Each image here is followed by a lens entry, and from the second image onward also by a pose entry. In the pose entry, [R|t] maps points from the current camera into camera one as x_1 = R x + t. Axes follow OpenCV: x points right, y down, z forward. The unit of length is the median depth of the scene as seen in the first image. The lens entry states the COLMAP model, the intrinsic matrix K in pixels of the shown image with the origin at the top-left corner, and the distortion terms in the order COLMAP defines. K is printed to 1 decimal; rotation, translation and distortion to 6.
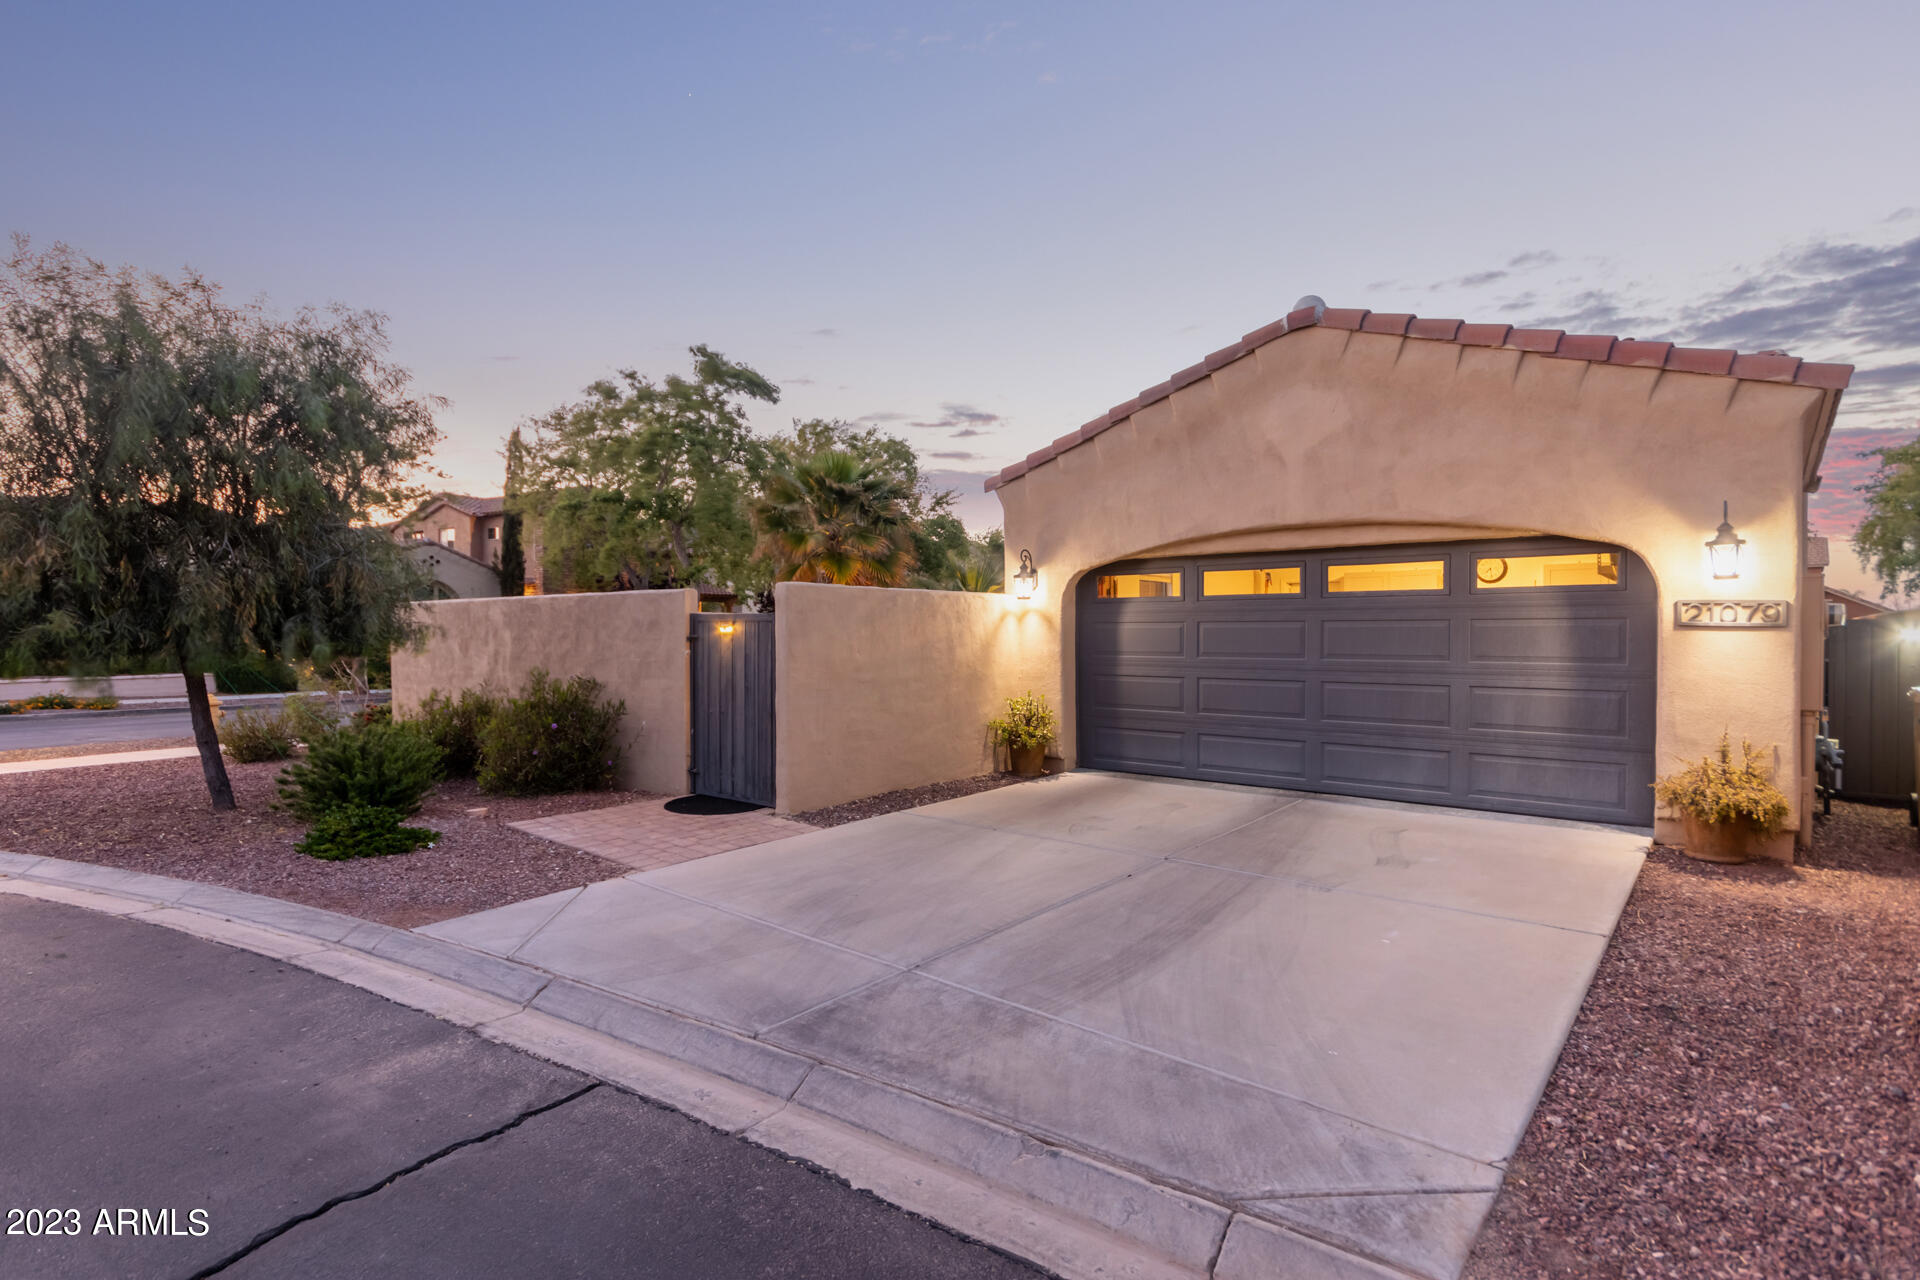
lens RADIAL K [[968.8, 0, 960.0], [0, 968.8, 640.0], [0, 0, 1]] dist [-0.003084, -0.001084]
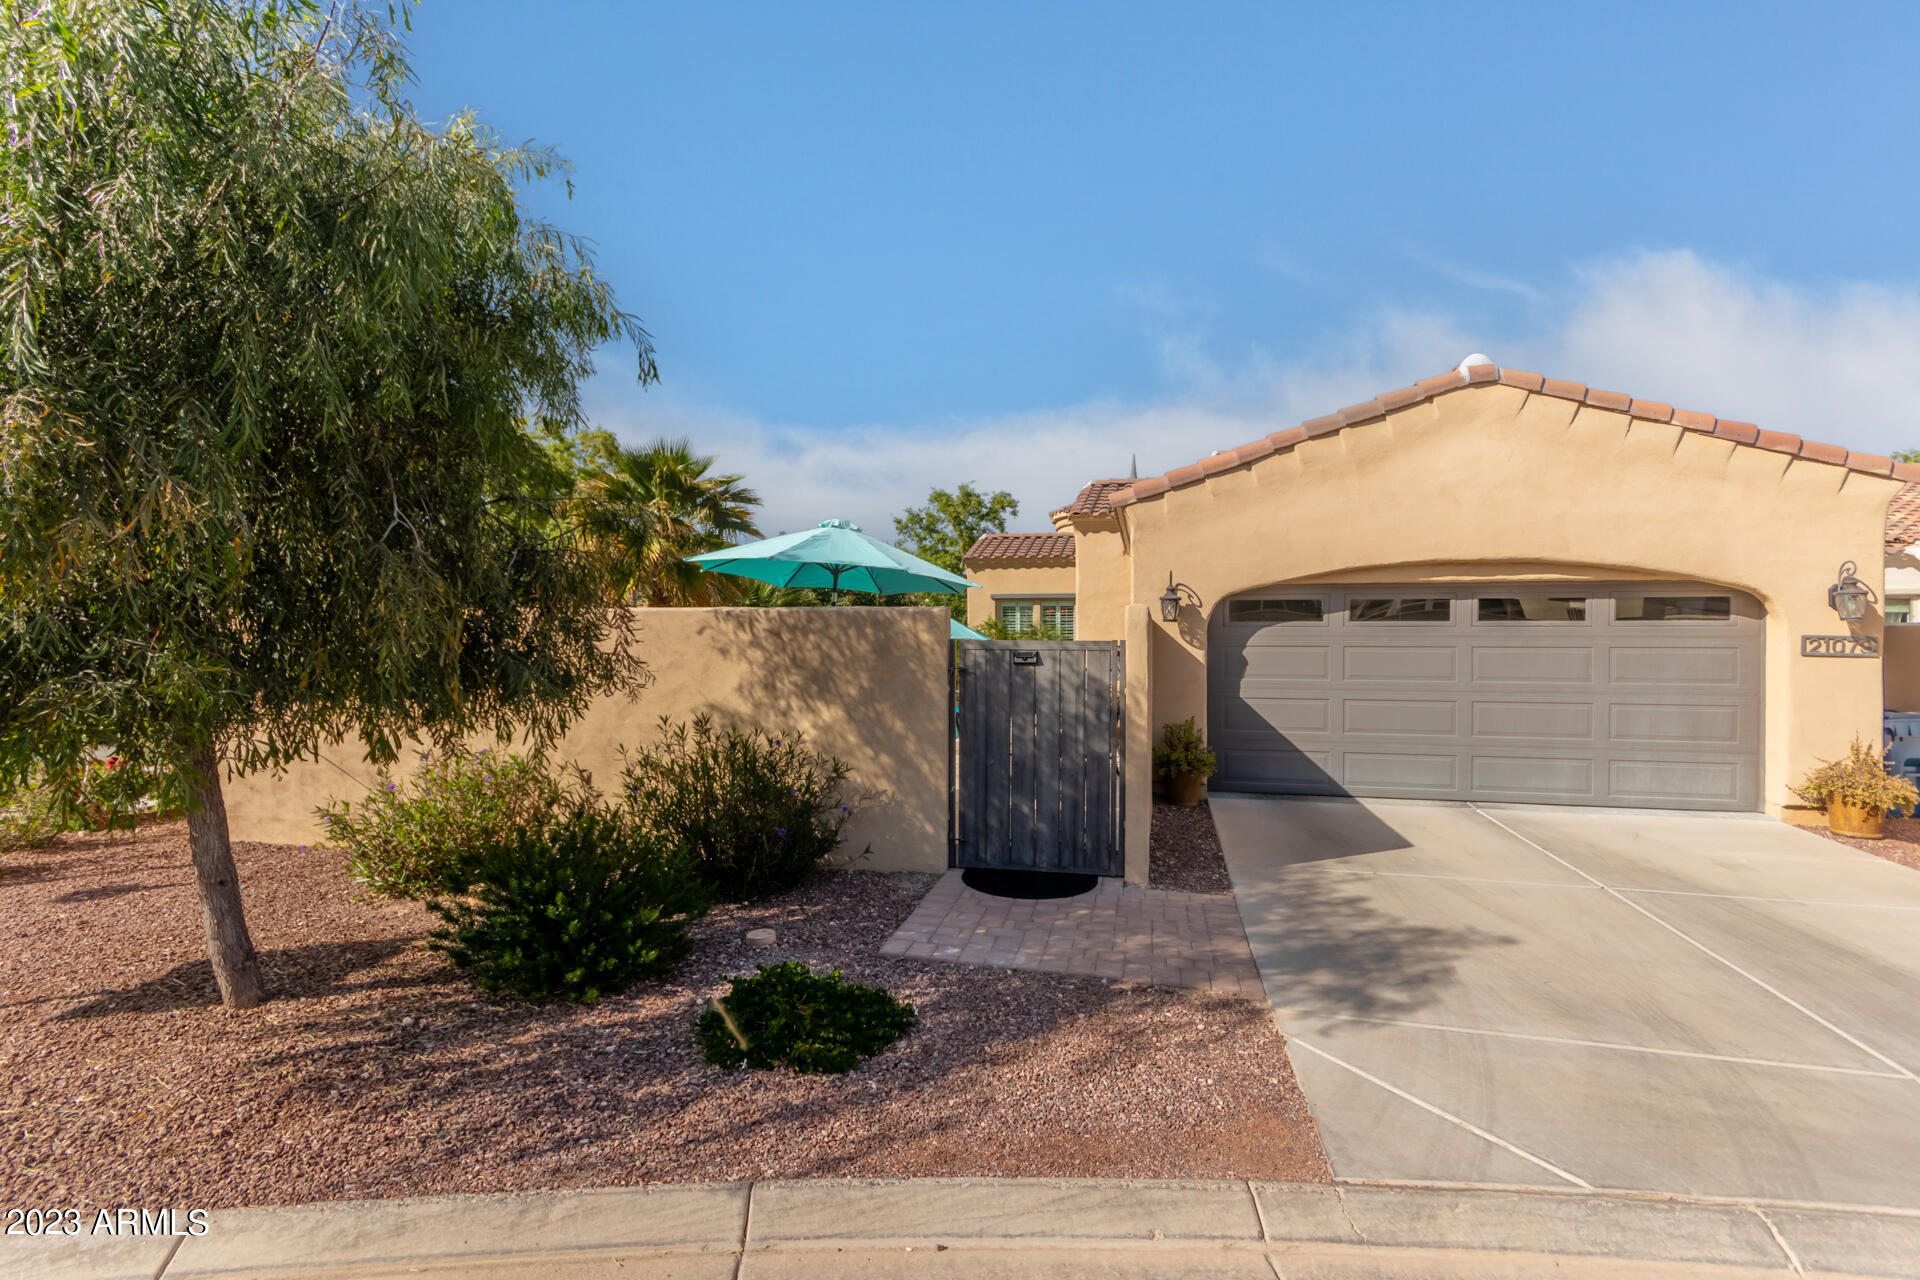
lens RADIAL K [[886.3, 0, 960.0], [0, 886.3, 640.0], [0, 0, 1]] dist [0.000201, 0.000675]
pose [[0.887151, 0.002170, 0.461475, -0.826167], [-0.000019, 0.999989, -0.004666, -0.030695], [-0.461480, 0.004130, 0.887141, 0.488009]]
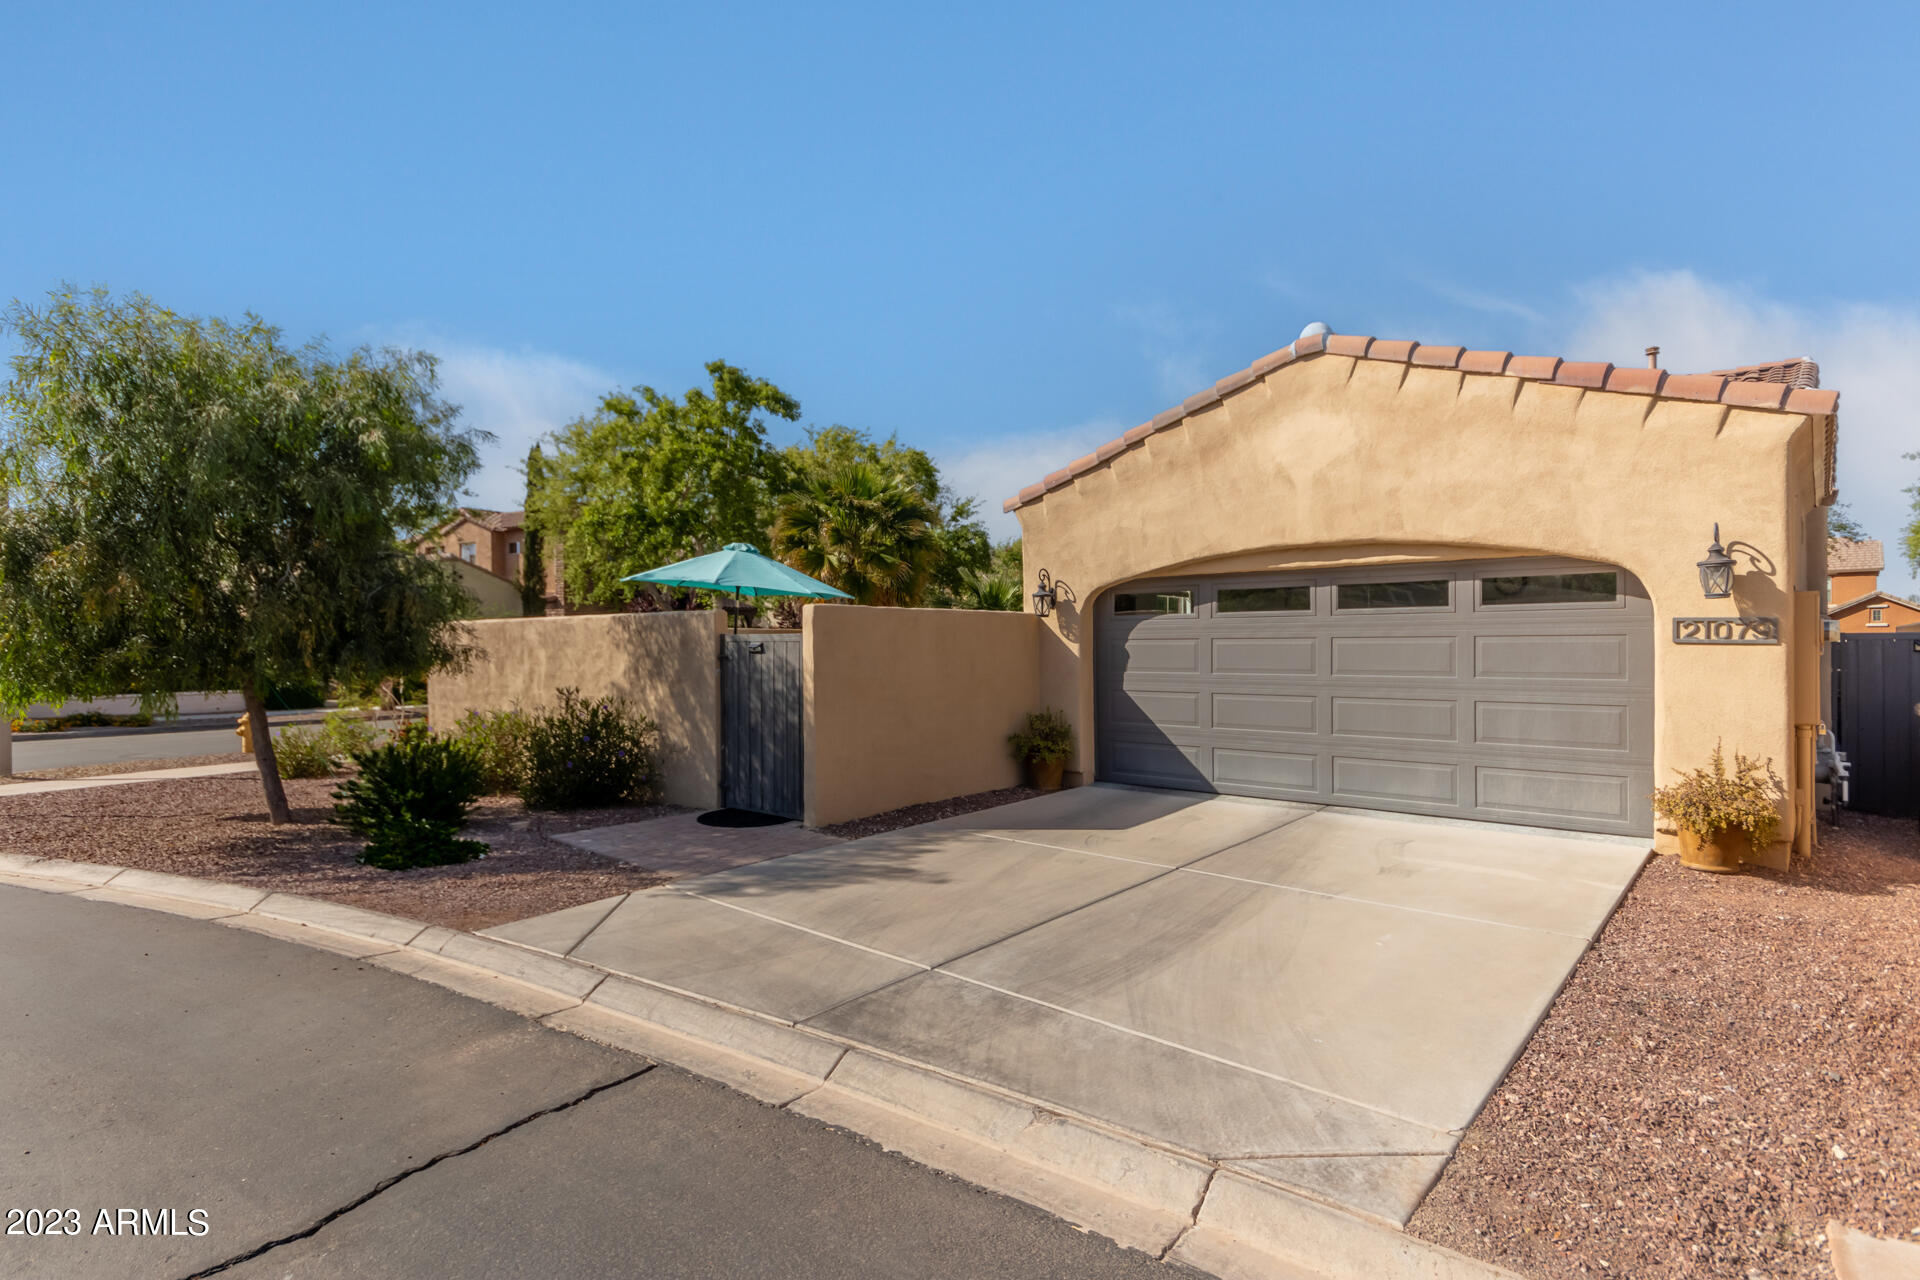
lens RADIAL K [[991.5, 0, 960.0], [0, 991.5, 640.0], [0, 0, 1]] dist [-0.000112, 0.000471]
pose [[0.999731, -0.005679, -0.022490, 0.003636], [0.005438, 0.999927, -0.010750, -0.010861], [0.022550, 0.010624, 0.999689, -0.080938]]
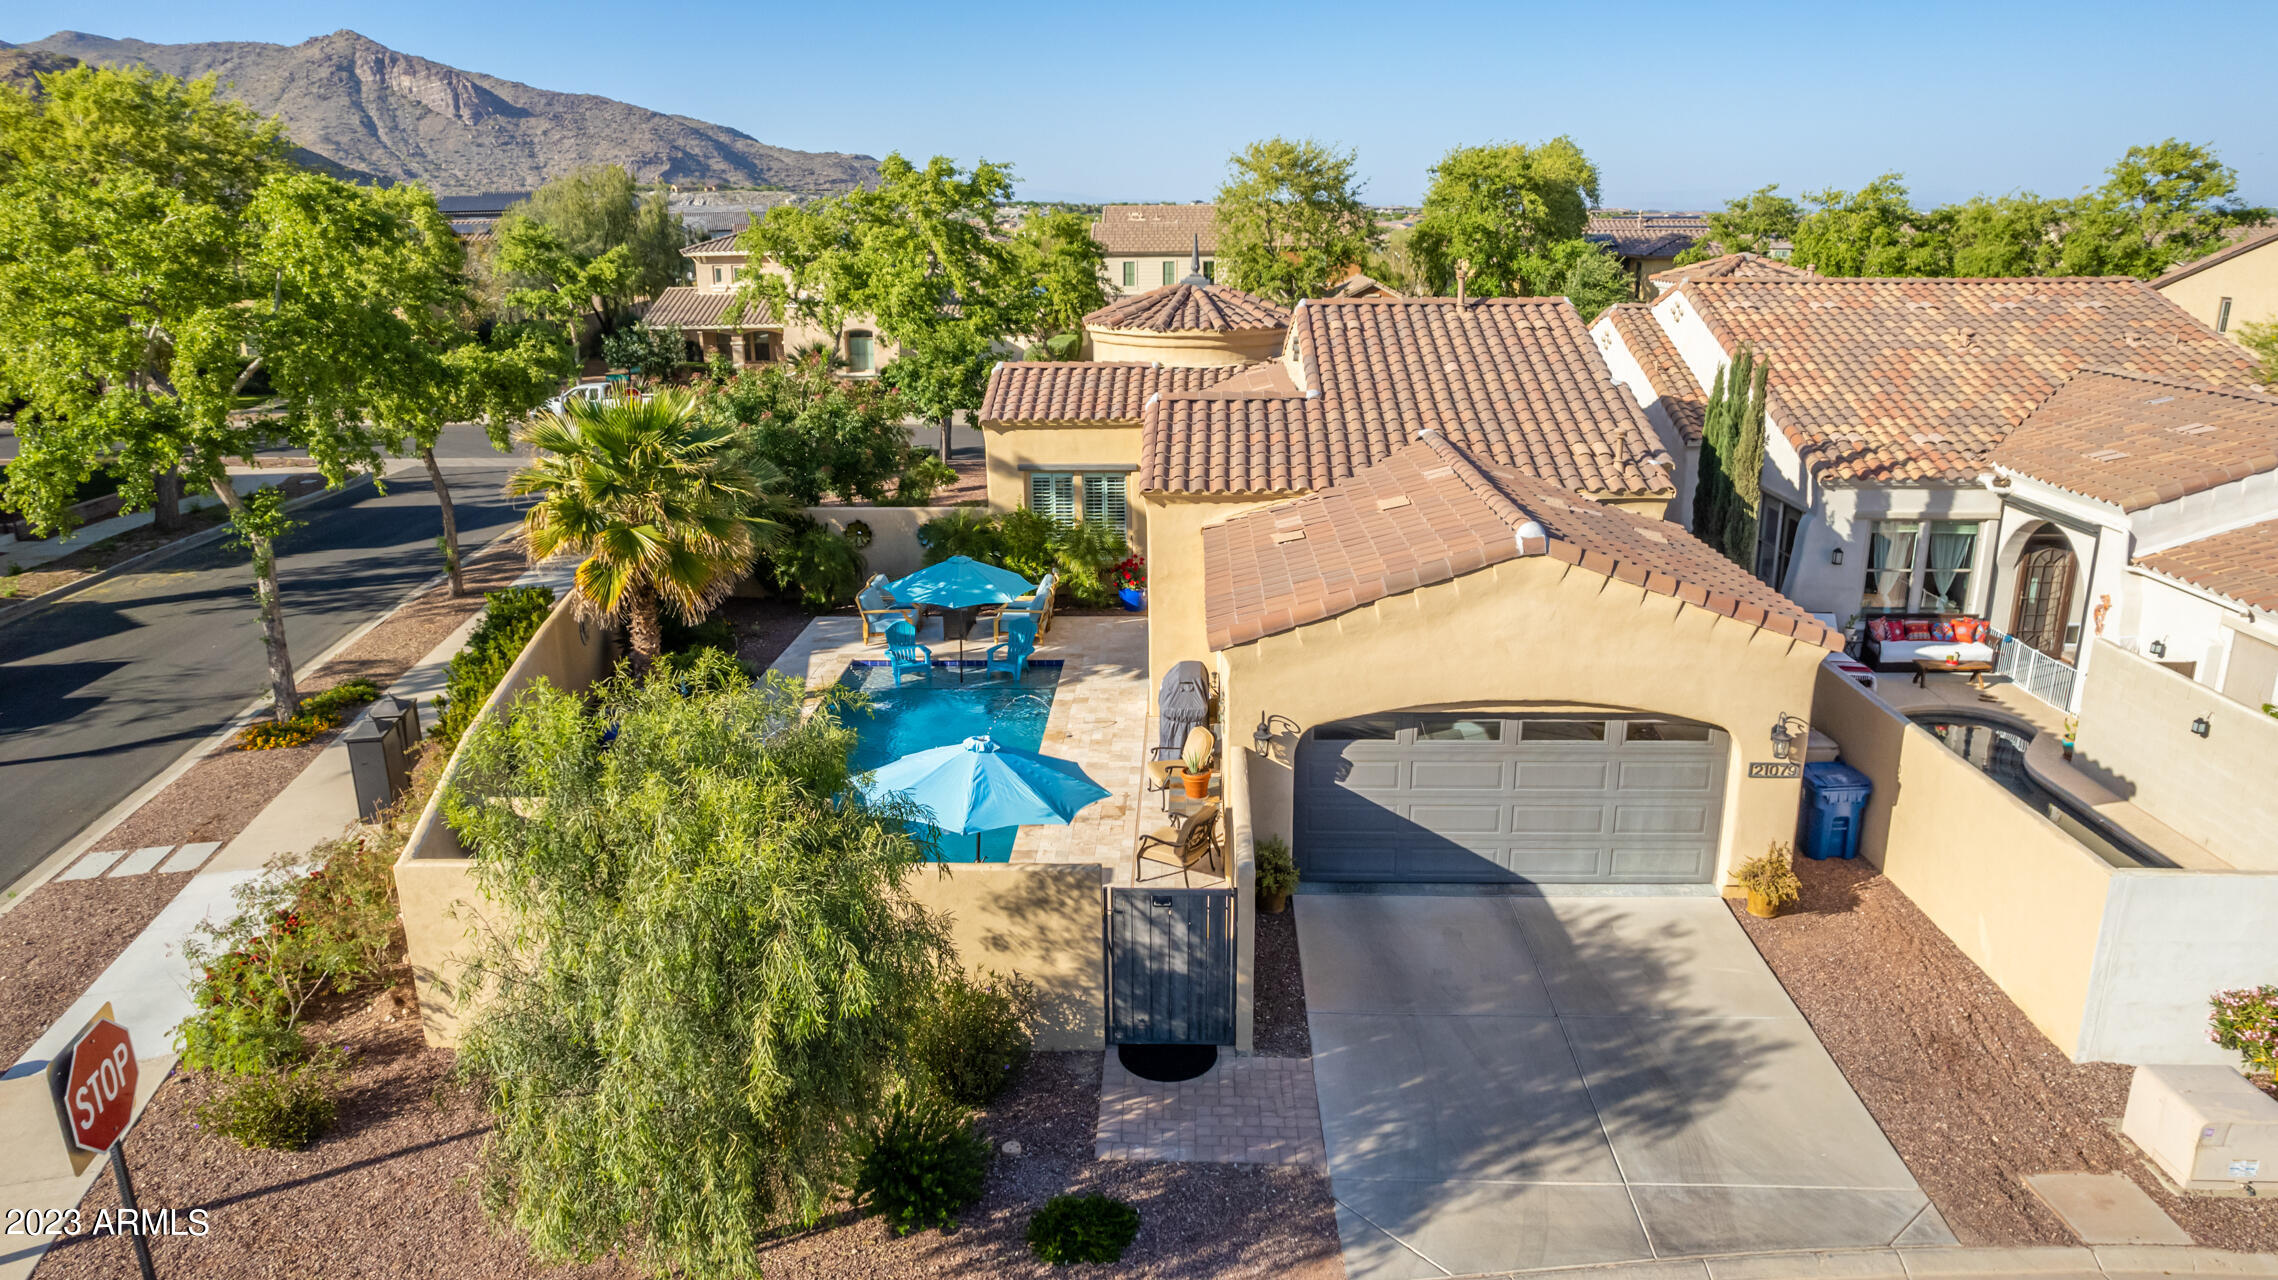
lens RADIAL K [[1441.9, 0, 1151.0], [0, 1441.9, 643.3], [0, 0, 1]] dist [-0.065298, 0.069809]
pose [[0.788055, -0.179514, 0.588849, -1.475879], [0.011584, 0.960693, 0.277370, -0.942742], [-0.615495, -0.211762, 0.759159, -0.161622]]
